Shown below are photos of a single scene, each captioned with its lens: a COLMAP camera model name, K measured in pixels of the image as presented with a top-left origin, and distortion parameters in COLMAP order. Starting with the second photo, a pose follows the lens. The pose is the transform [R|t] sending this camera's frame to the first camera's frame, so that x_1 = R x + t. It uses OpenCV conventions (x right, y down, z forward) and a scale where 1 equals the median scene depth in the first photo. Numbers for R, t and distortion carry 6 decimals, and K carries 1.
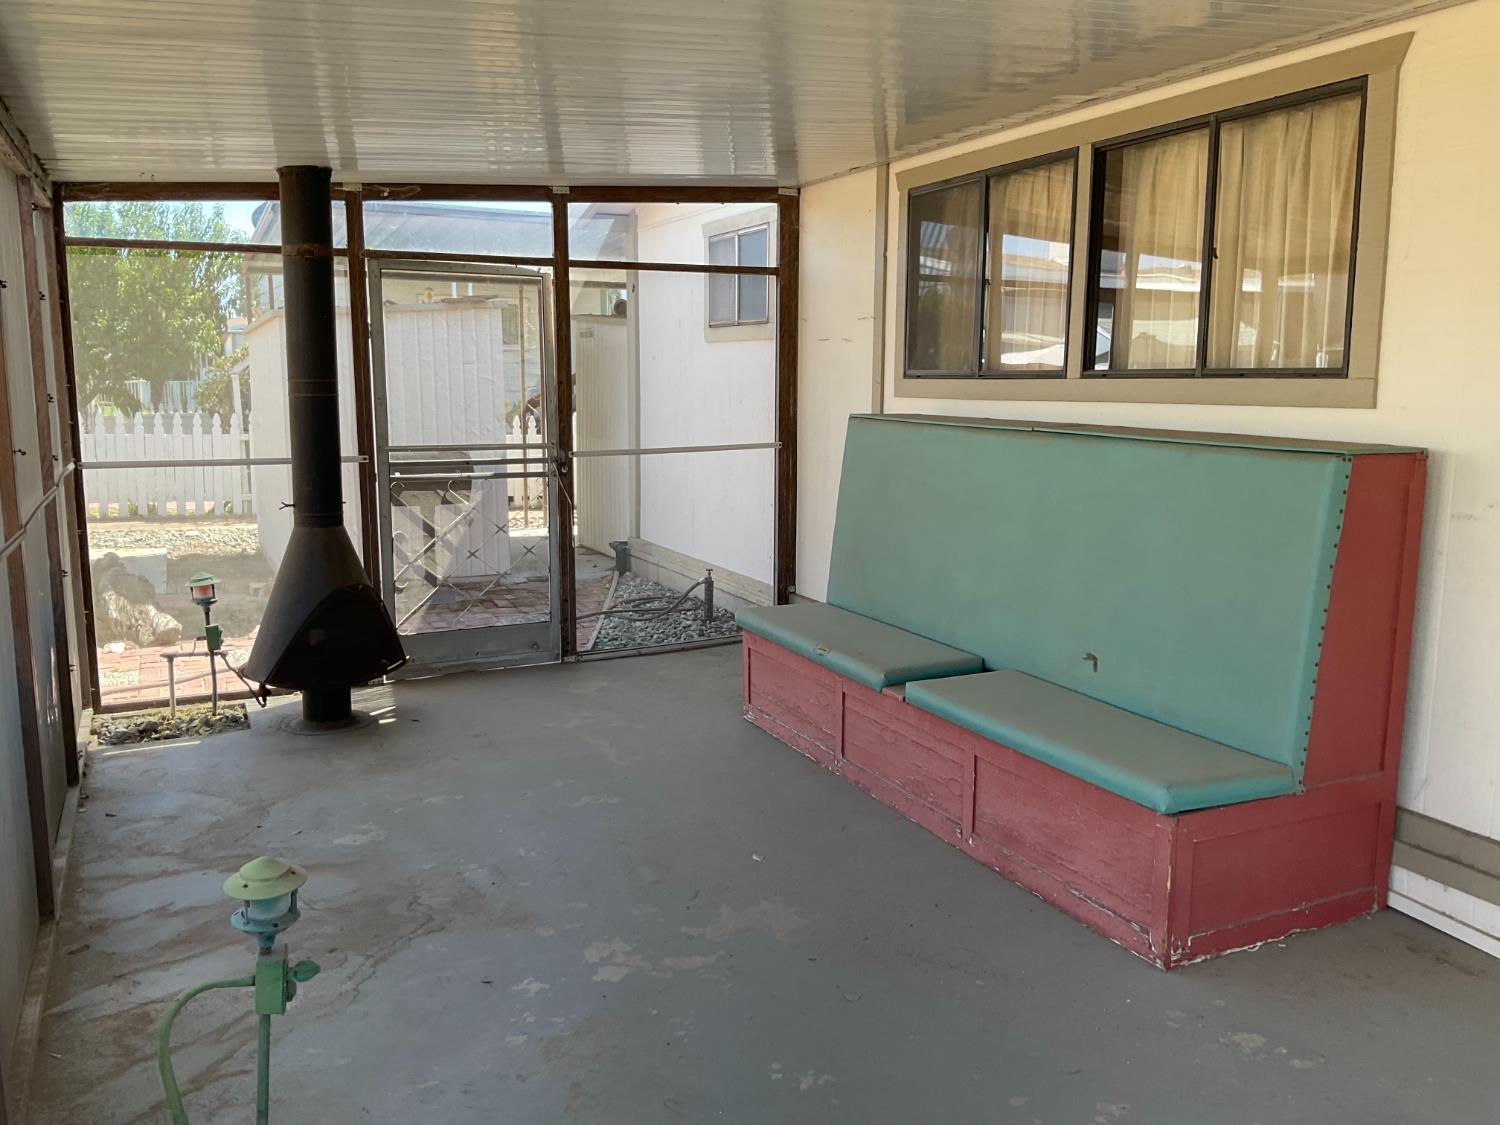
lens RADIAL K [[1235.8, 0, 750.8], [0, 1235.8, 571.0], [0, 0, 1]] dist [0.065524, -0.132972]
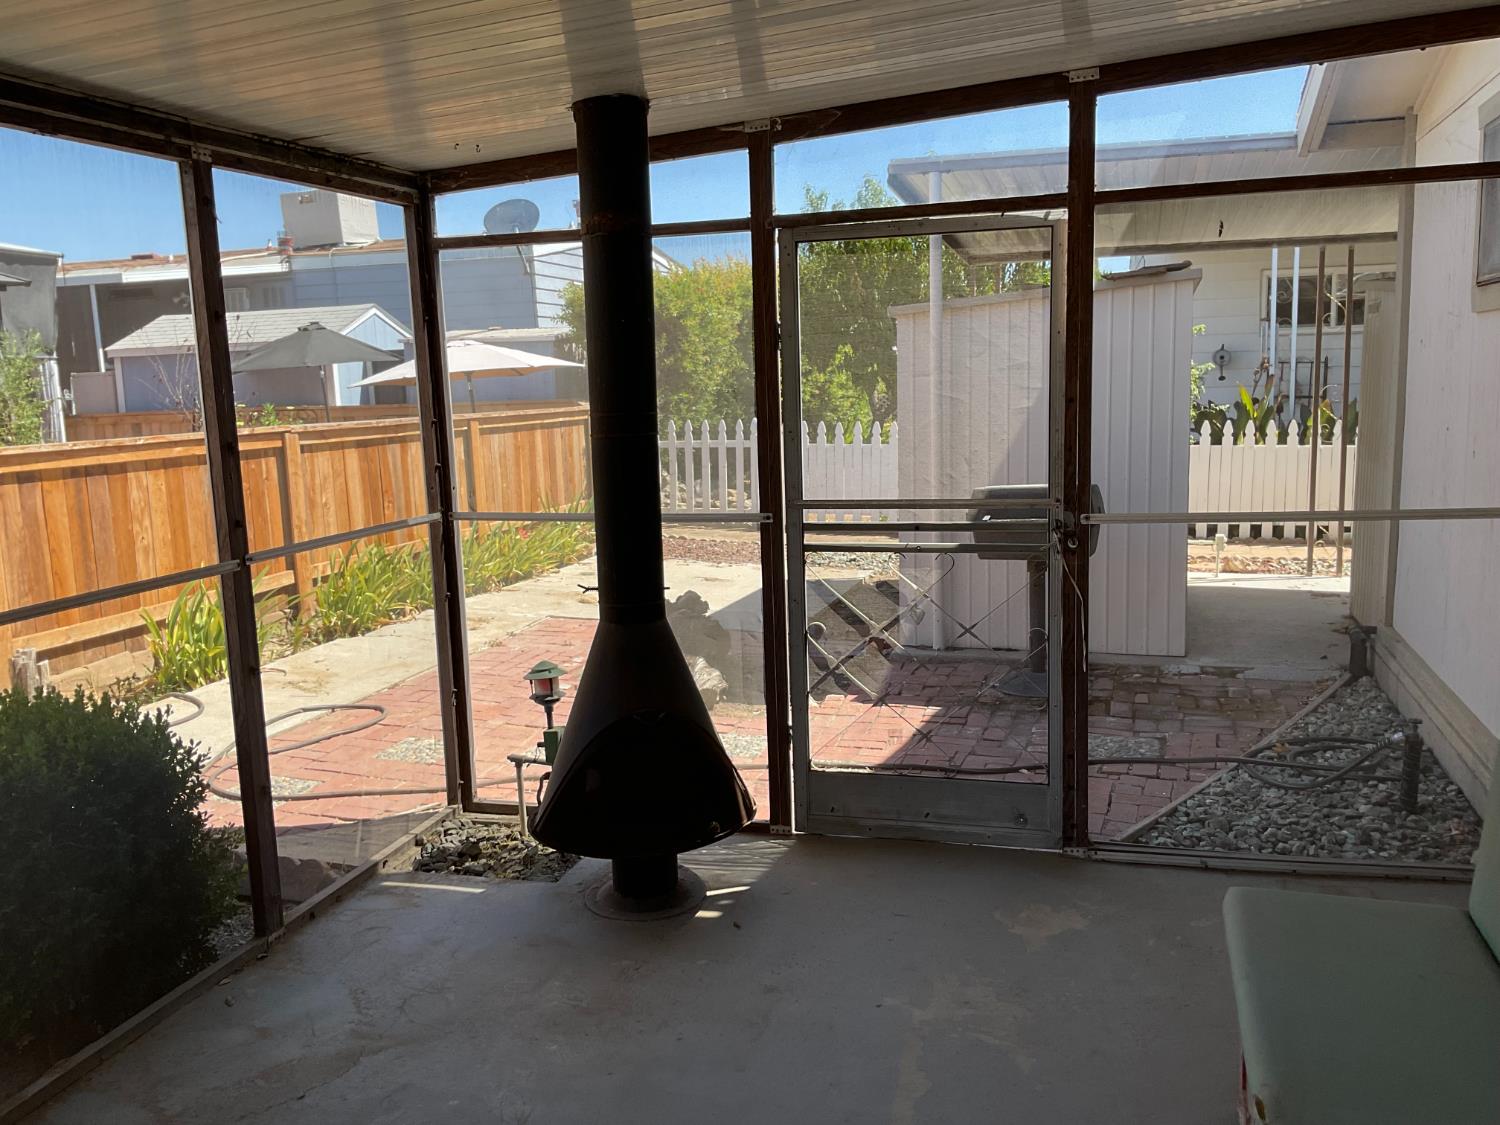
lens RADIAL K [[1235.8, 0, 742.9], [0, 1235.8, 554.8], [0, 0, 1]] dist [0.065524, -0.132972]
pose [[0.730831, 0.070520, -0.678906, 0.098006], [-0.072641, 0.997035, 0.025369, -0.054977], [0.678683, 0.030776, 0.733787, 0.308167]]
